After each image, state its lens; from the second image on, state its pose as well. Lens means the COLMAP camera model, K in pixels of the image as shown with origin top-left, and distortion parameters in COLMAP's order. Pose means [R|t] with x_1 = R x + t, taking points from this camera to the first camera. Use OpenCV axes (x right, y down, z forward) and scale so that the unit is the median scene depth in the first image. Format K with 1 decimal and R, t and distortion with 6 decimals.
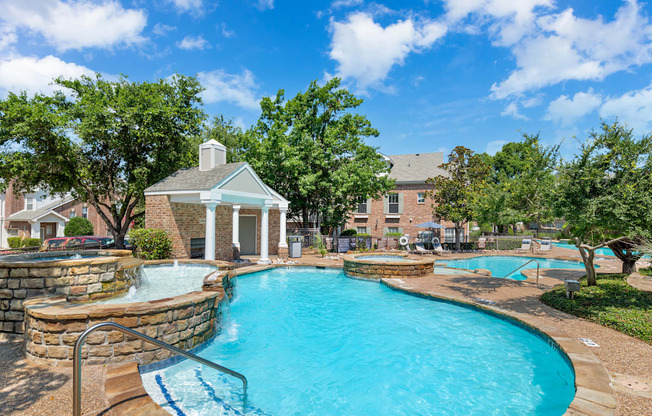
lens RADIAL K [[303.4, 0, 338.0], [0, 303.4, 214.0], [0, 0, 1]] dist [-0.001327, 0.000188]
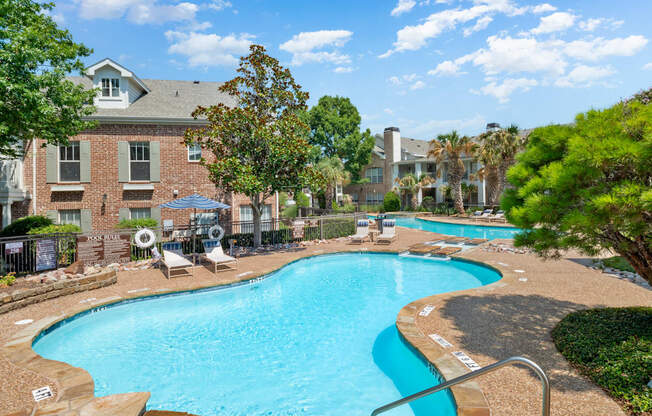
lens RADIAL K [[380.2, 0, 335.0], [0, 380.2, 203.0], [0, 0, 1]] dist [-0.007392, -0.000753]
pose [[0.856719, -0.035998, 0.514525, 0.279184], [0.013601, 0.998791, 0.047233, 0.019578], [-0.515604, -0.033467, 0.856173, 0.591335]]
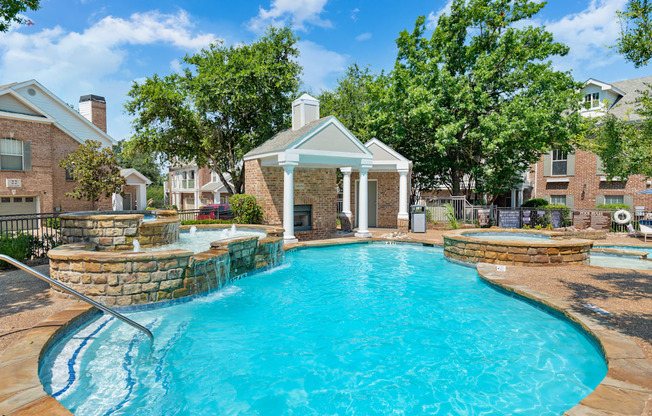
lens RADIAL K [[380.2, 0, 335.0], [0, 380.2, 203.0], [0, 0, 1]] dist [-0.007392, -0.000753]
pose [[0.861879, 0.005204, -0.507087, 0.168038], [0.022869, 0.998531, 0.049118, 0.014673], [0.506597, -0.053930, 0.860494, 0.053656]]
